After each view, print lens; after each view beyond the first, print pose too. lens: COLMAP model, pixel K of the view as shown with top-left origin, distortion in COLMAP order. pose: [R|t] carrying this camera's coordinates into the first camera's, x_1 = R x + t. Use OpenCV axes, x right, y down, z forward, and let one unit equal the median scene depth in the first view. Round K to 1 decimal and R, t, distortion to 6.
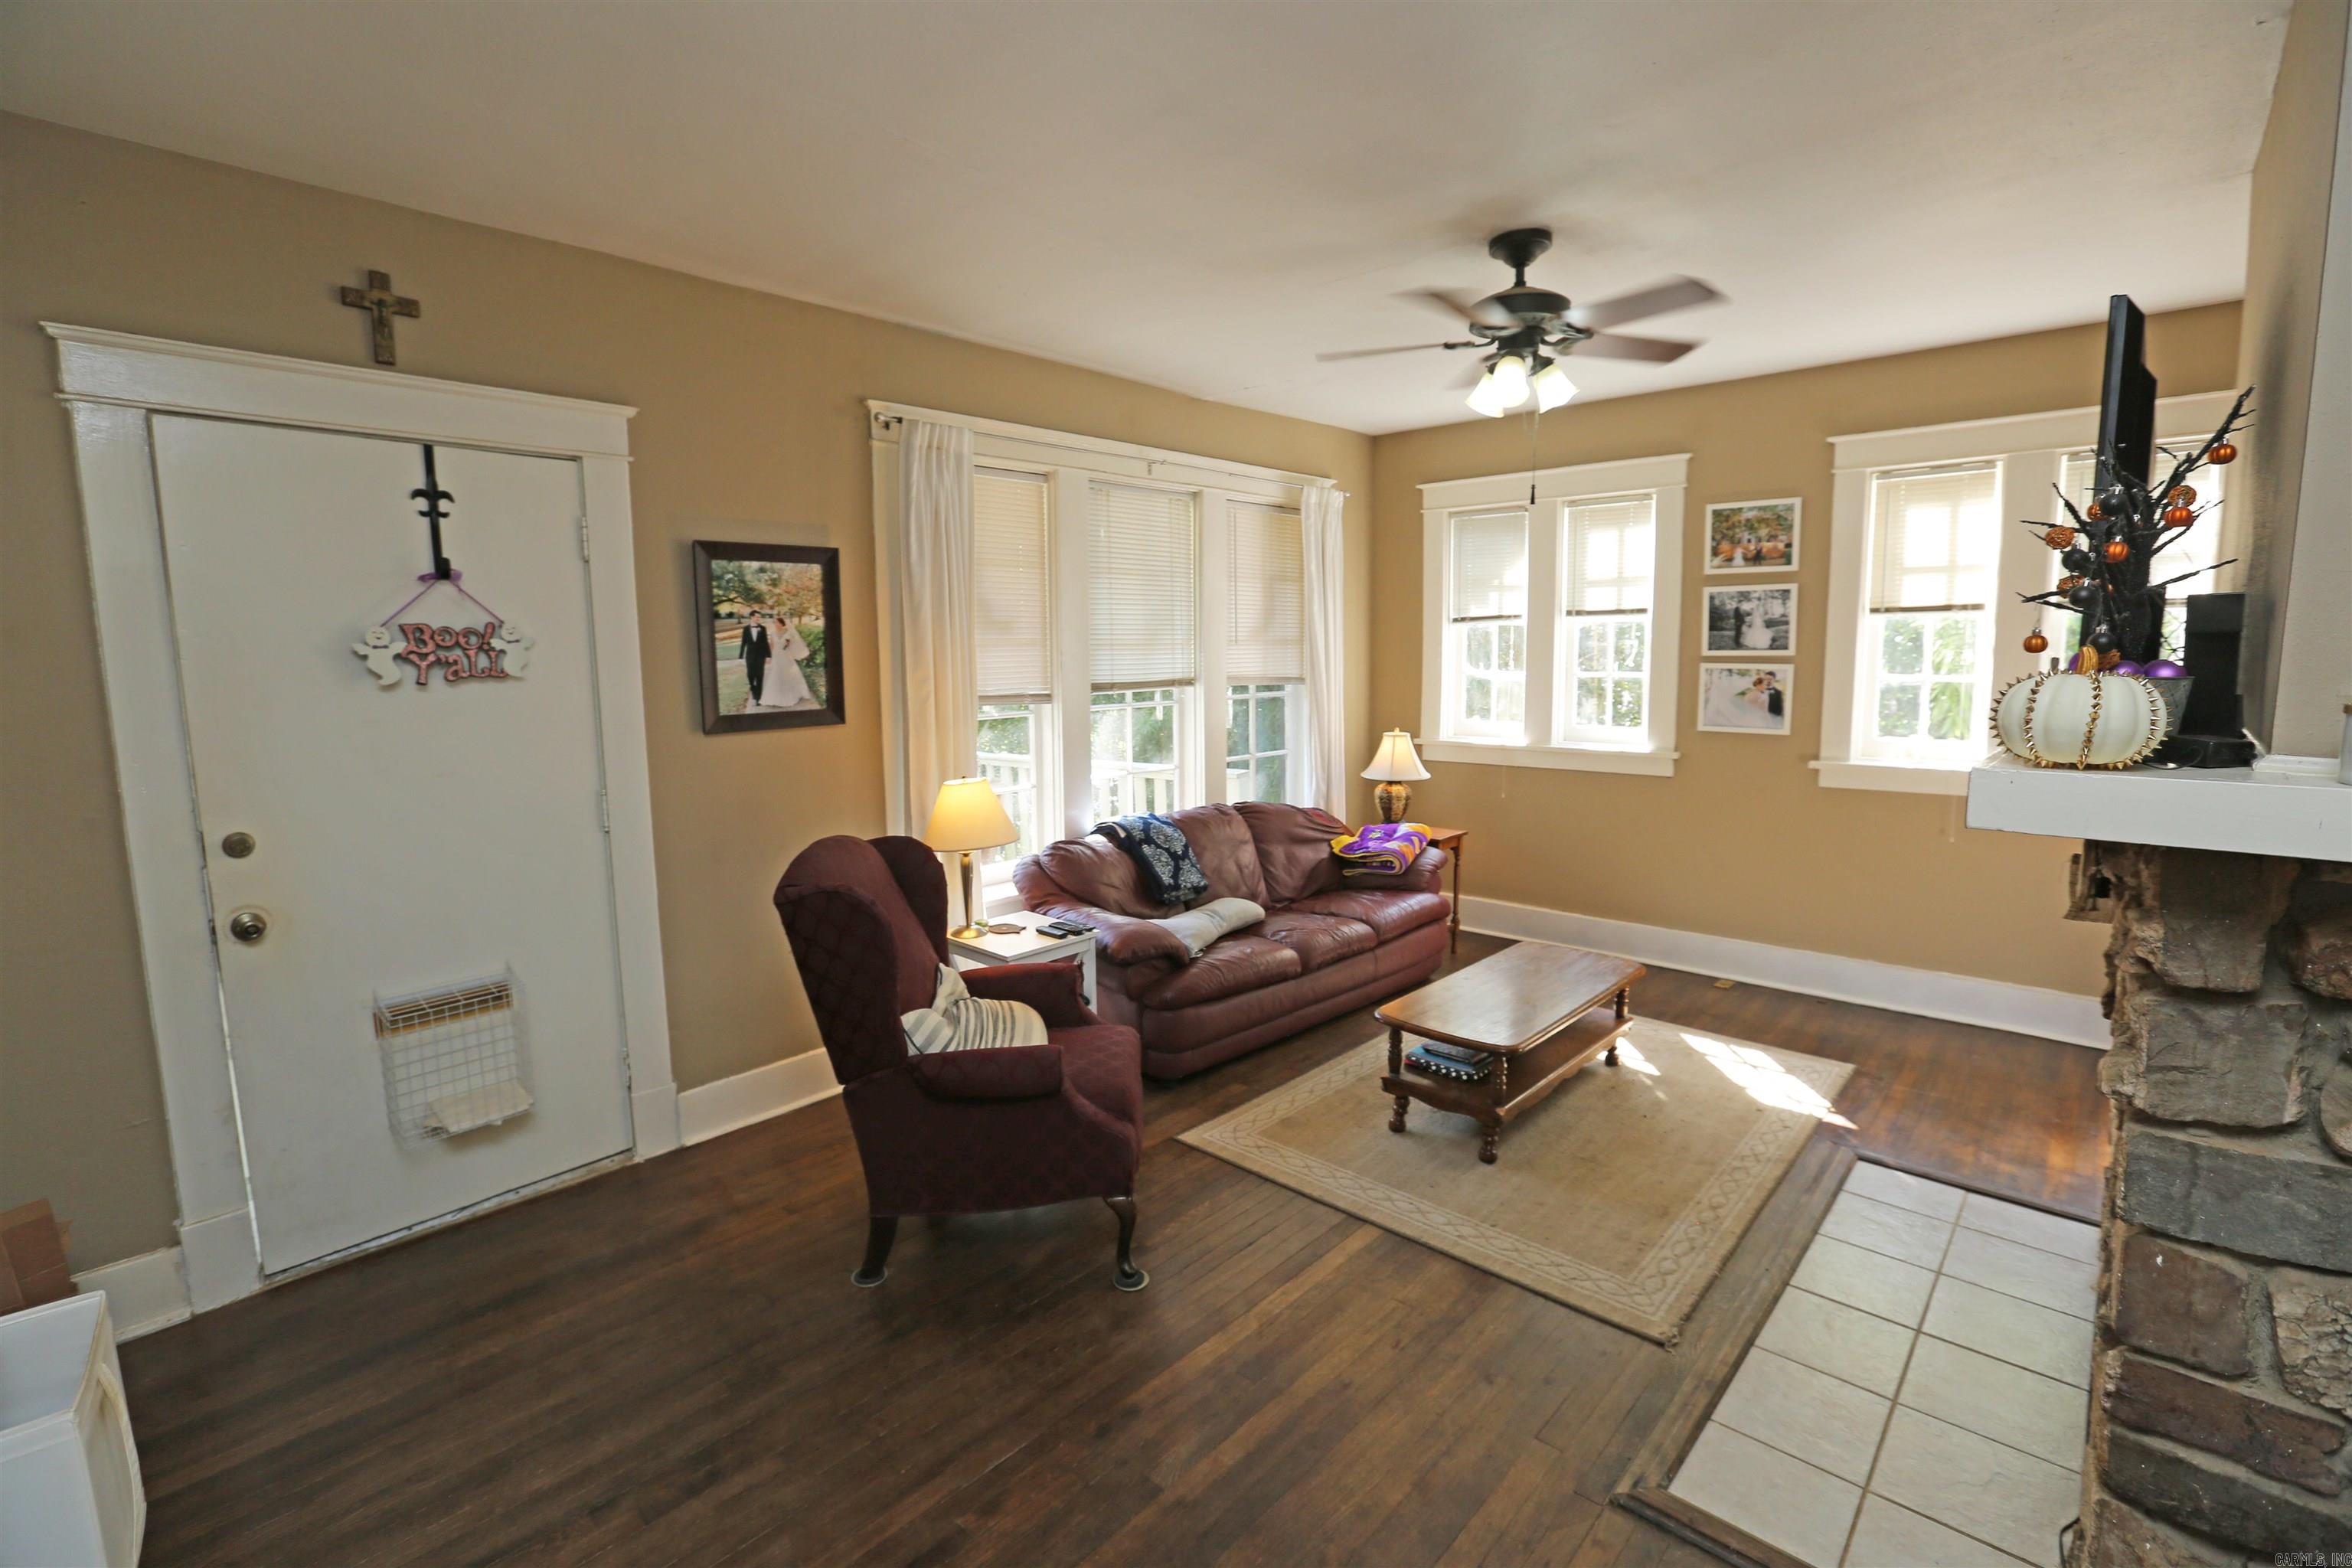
lens RADIAL K [[1072.2, 0, 1170.6], [0, 1072.2, 792.0], [0, 0, 1]] dist [-0.022220, 0.002745]
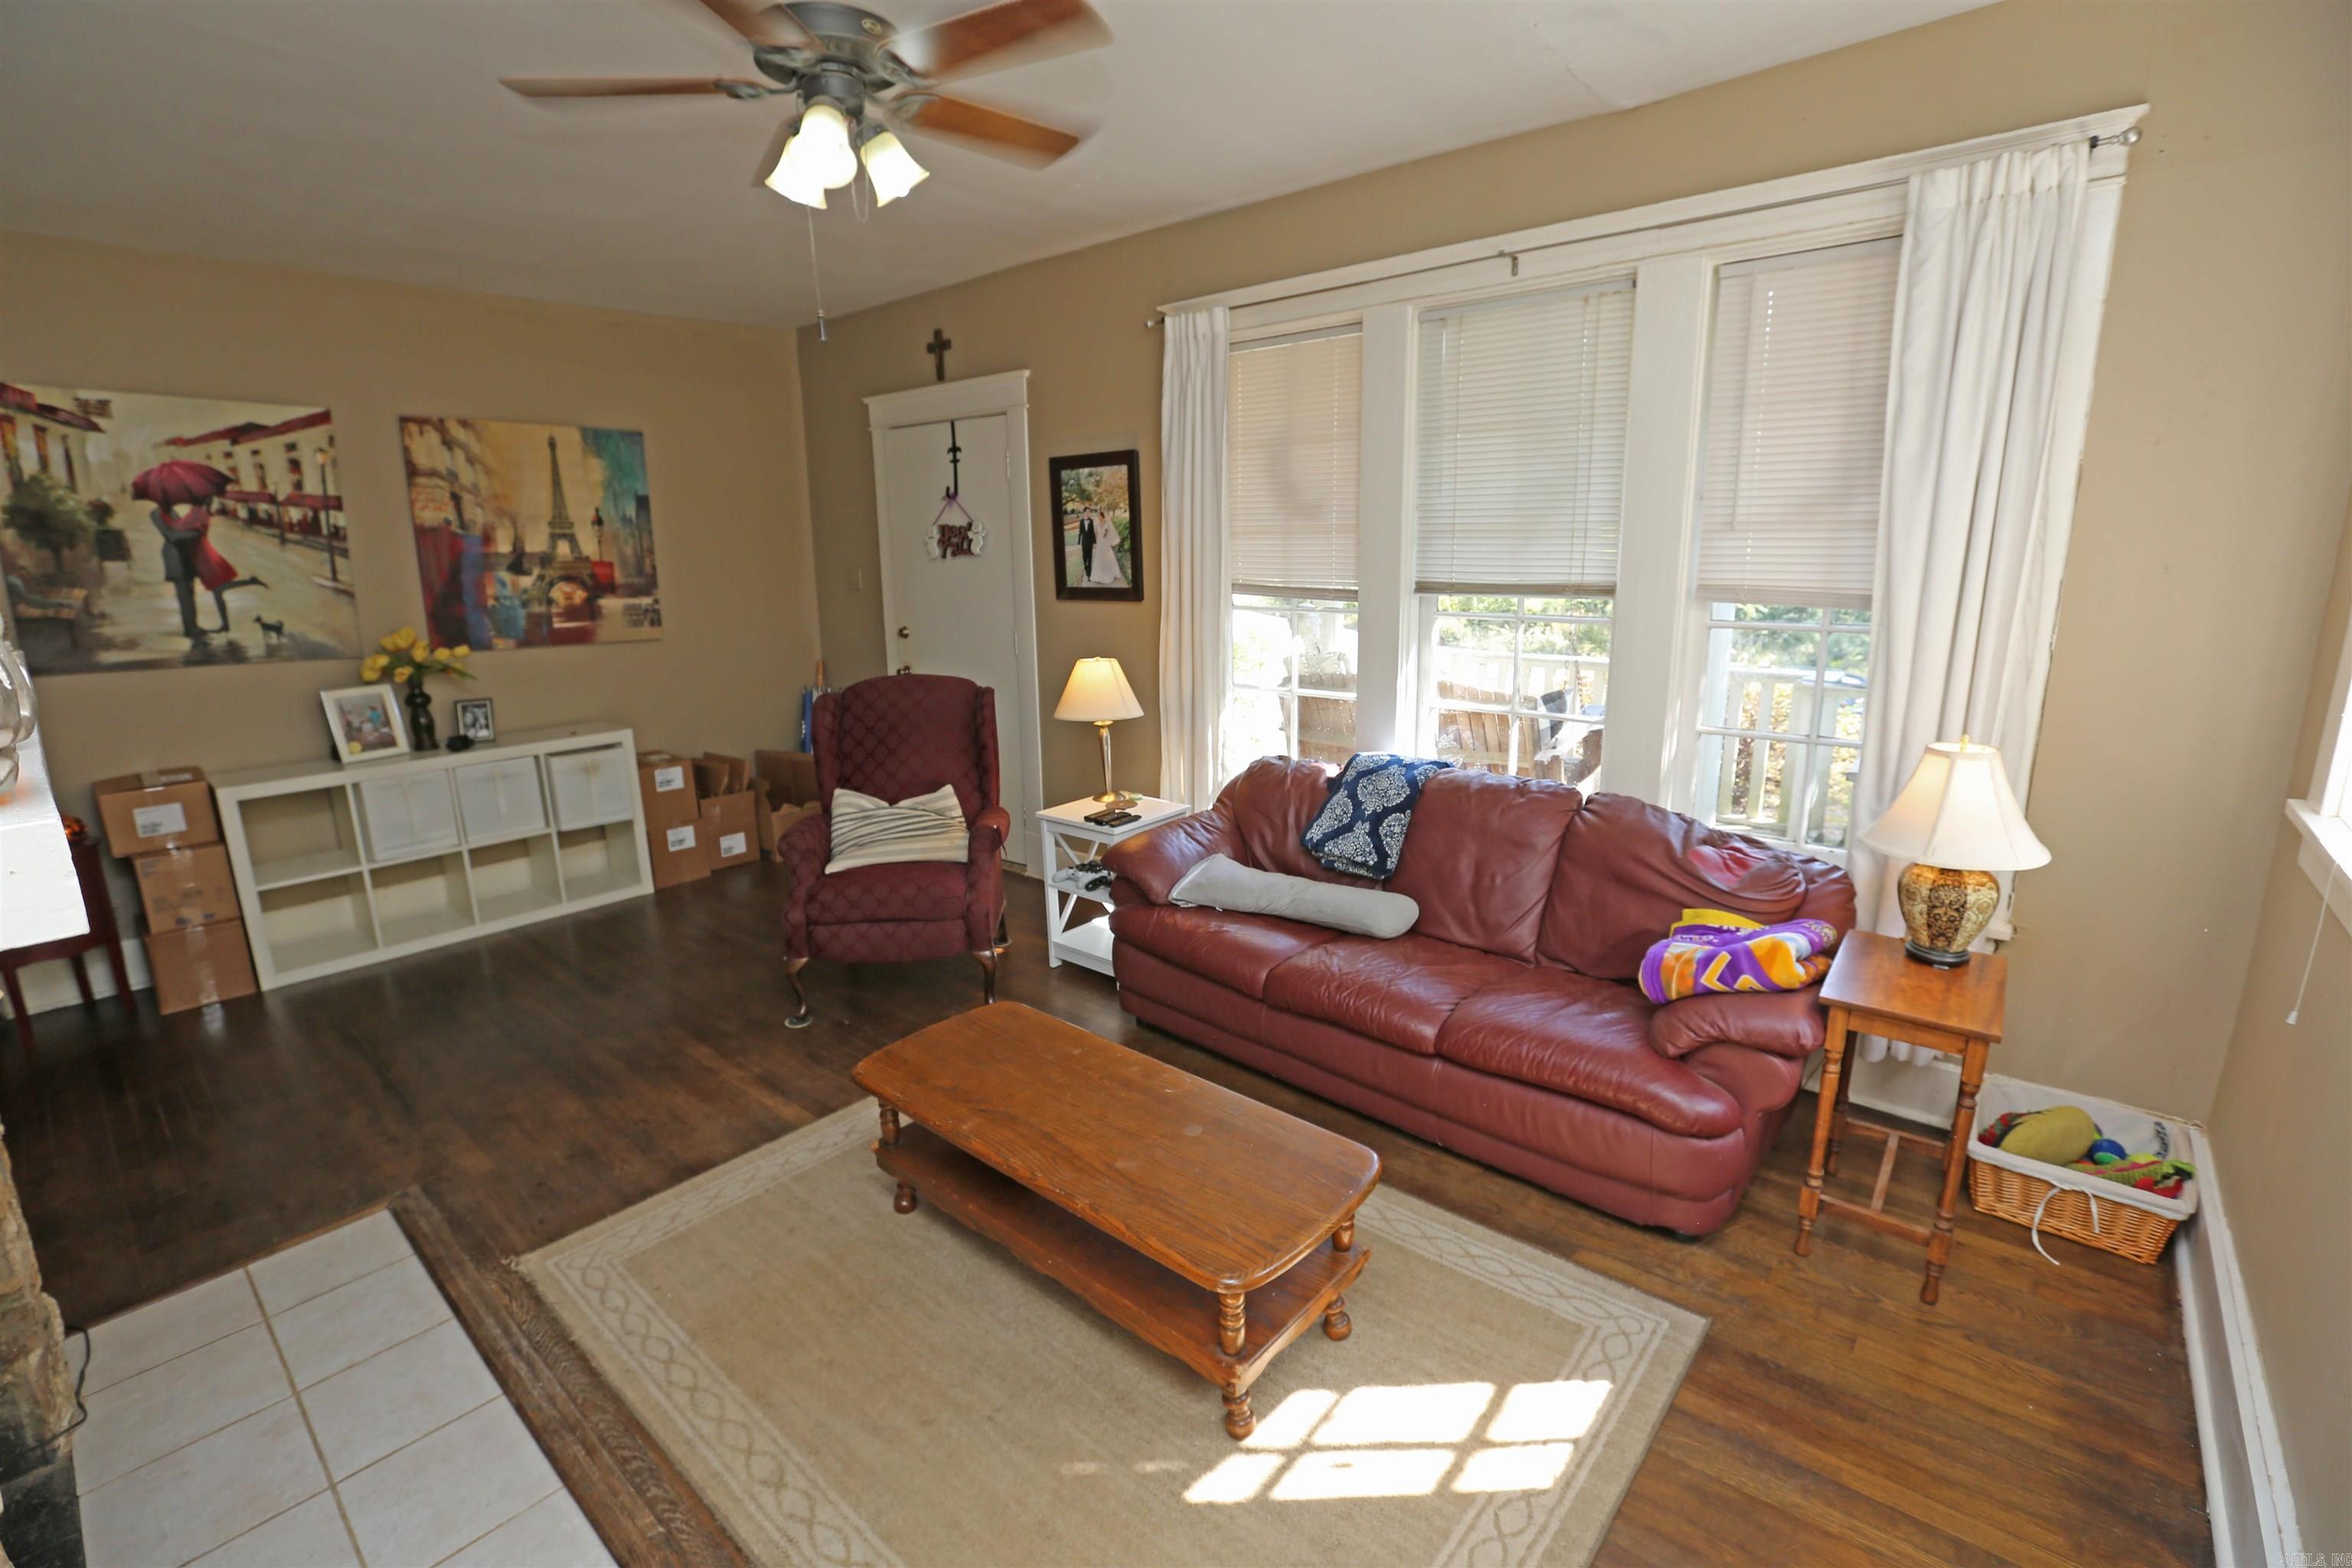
lens RADIAL K [[1072.2, 0, 1163.8], [0, 1072.2, 770.3], [0, 0, 1]] dist [-0.022220, 0.002745]
pose [[0.015004, 0.235096, -0.971856, 0.727326], [-0.108424, 0.966617, 0.232155, -0.131776], [0.993991, 0.101890, 0.039994, 0.817536]]
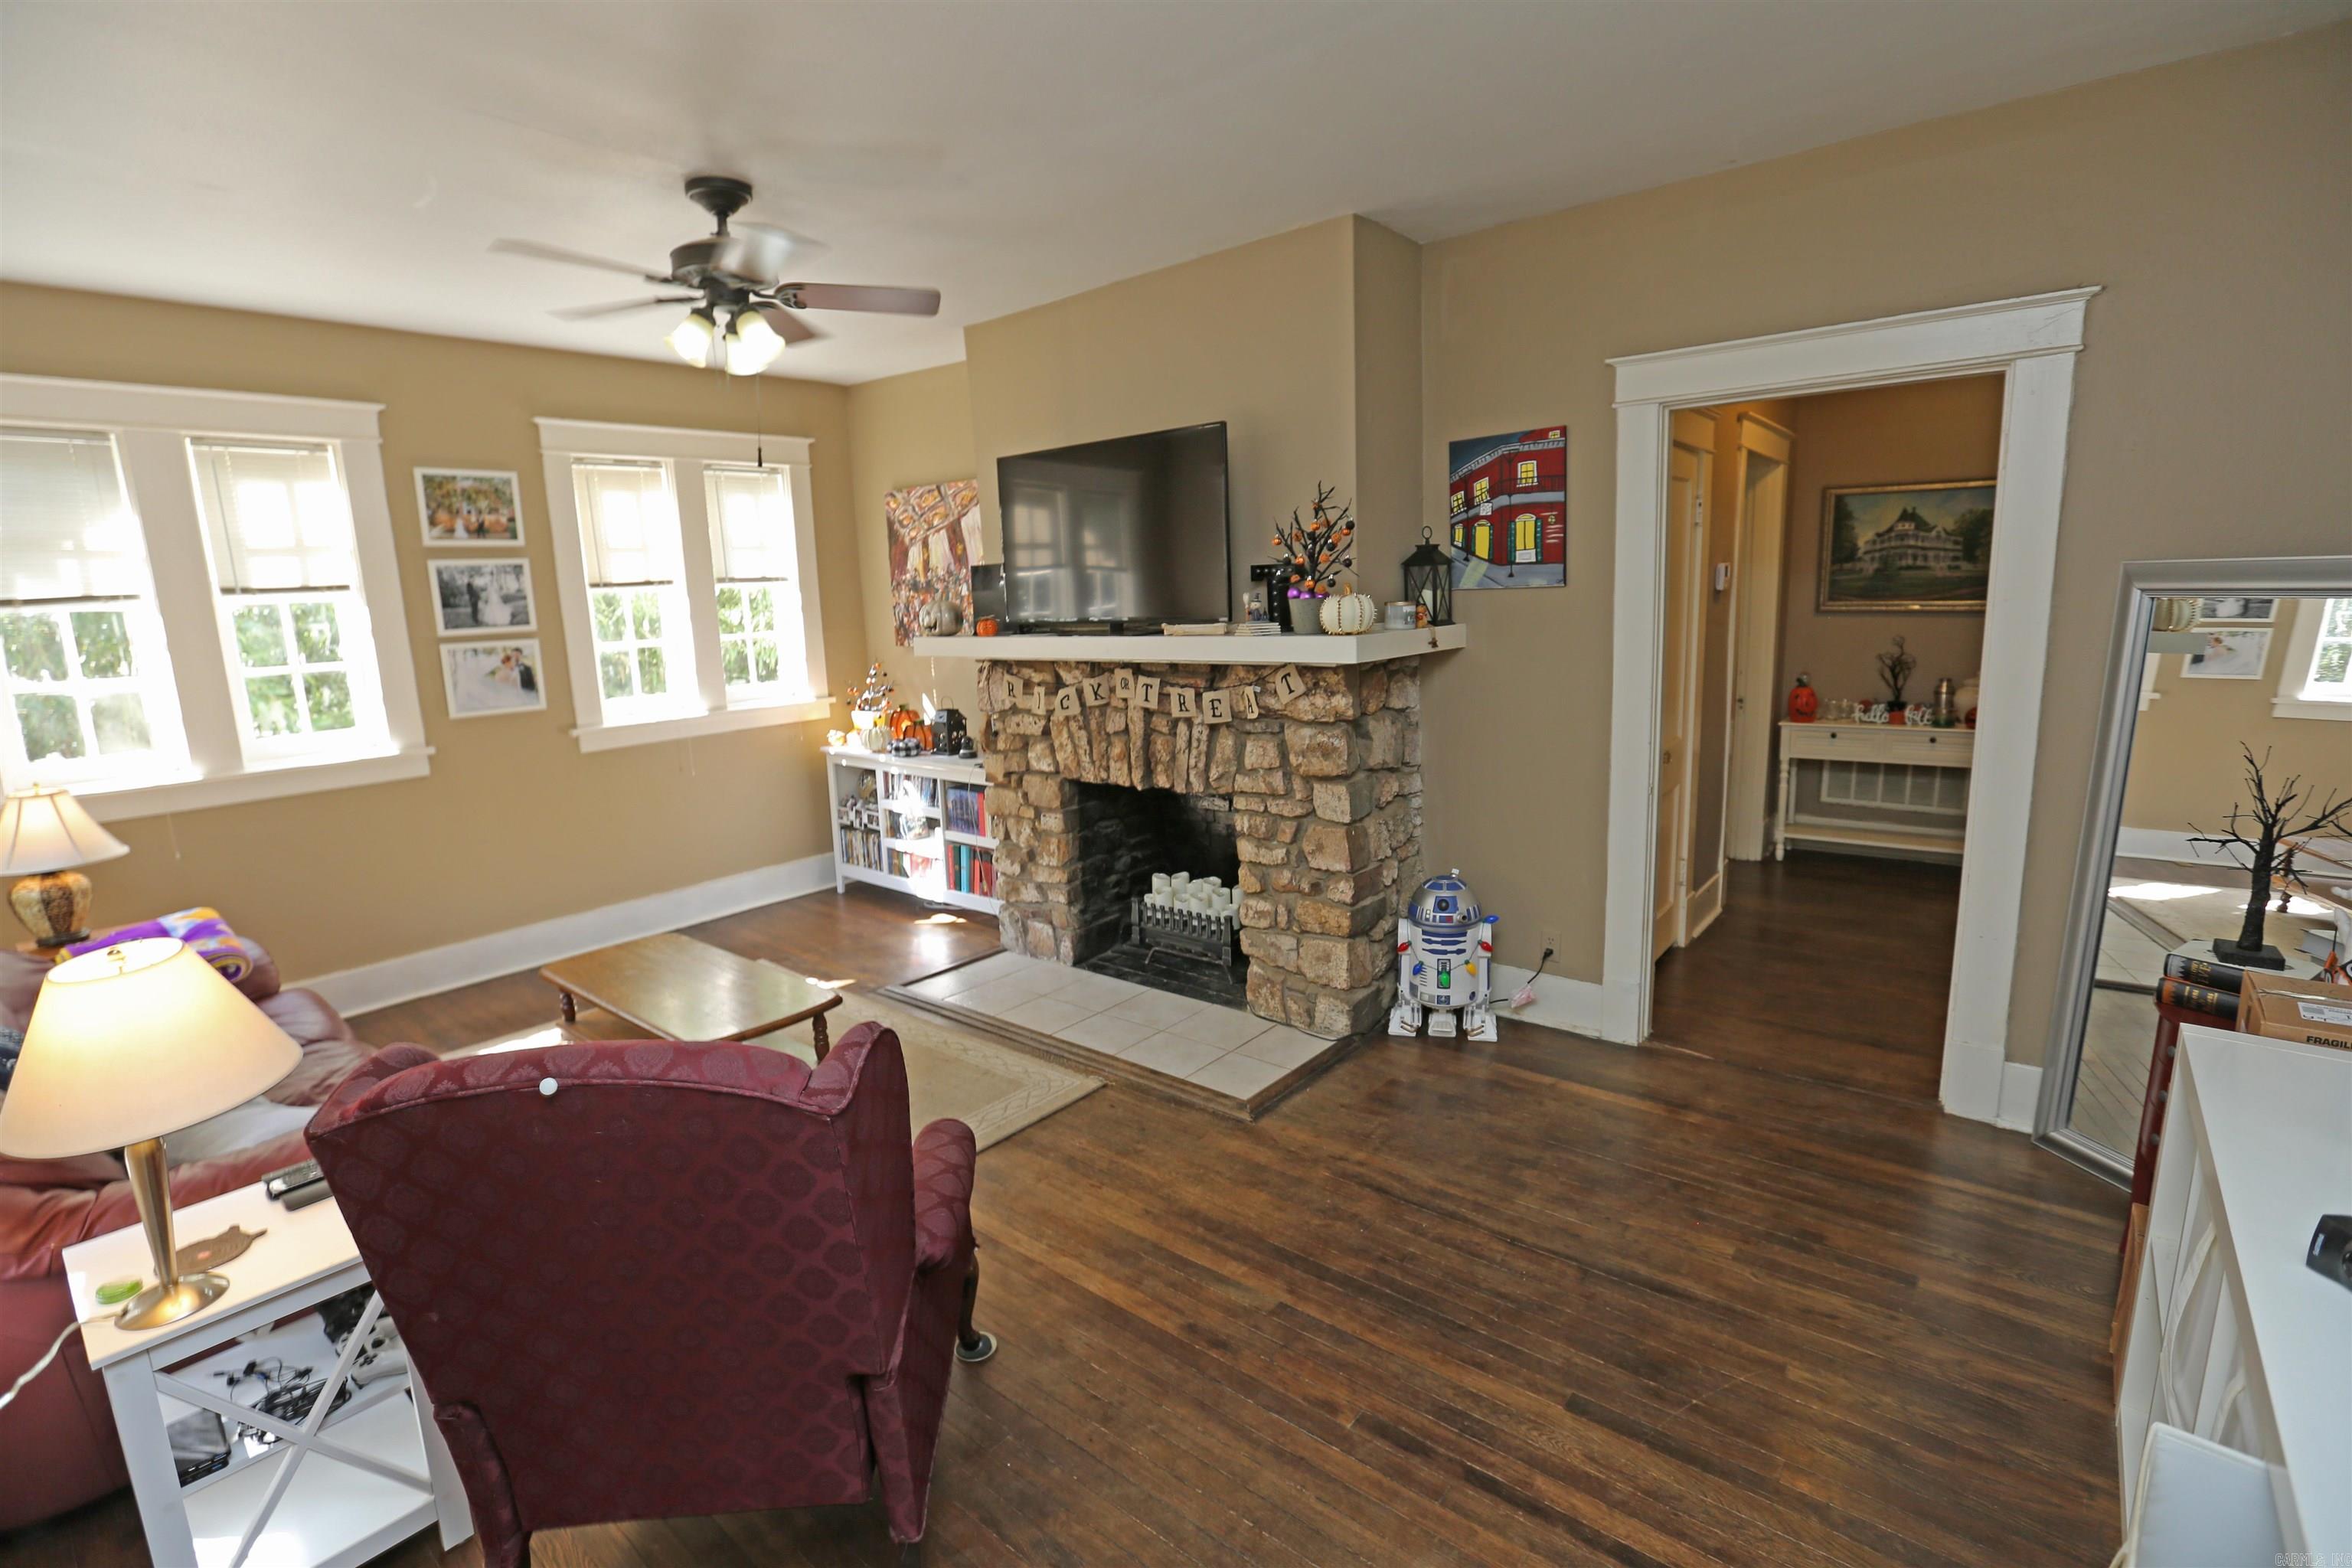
lens RADIAL K [[1072.2, 0, 1174.9], [0, 1072.2, 788.8], [0, 0, 1]] dist [-0.022220, 0.002745]
pose [[-0.053007, -0.174264, 0.983271, -0.477796], [0.175651, 0.967676, 0.180970, -0.060092], [-0.983024, 0.182305, -0.020684, 0.461862]]
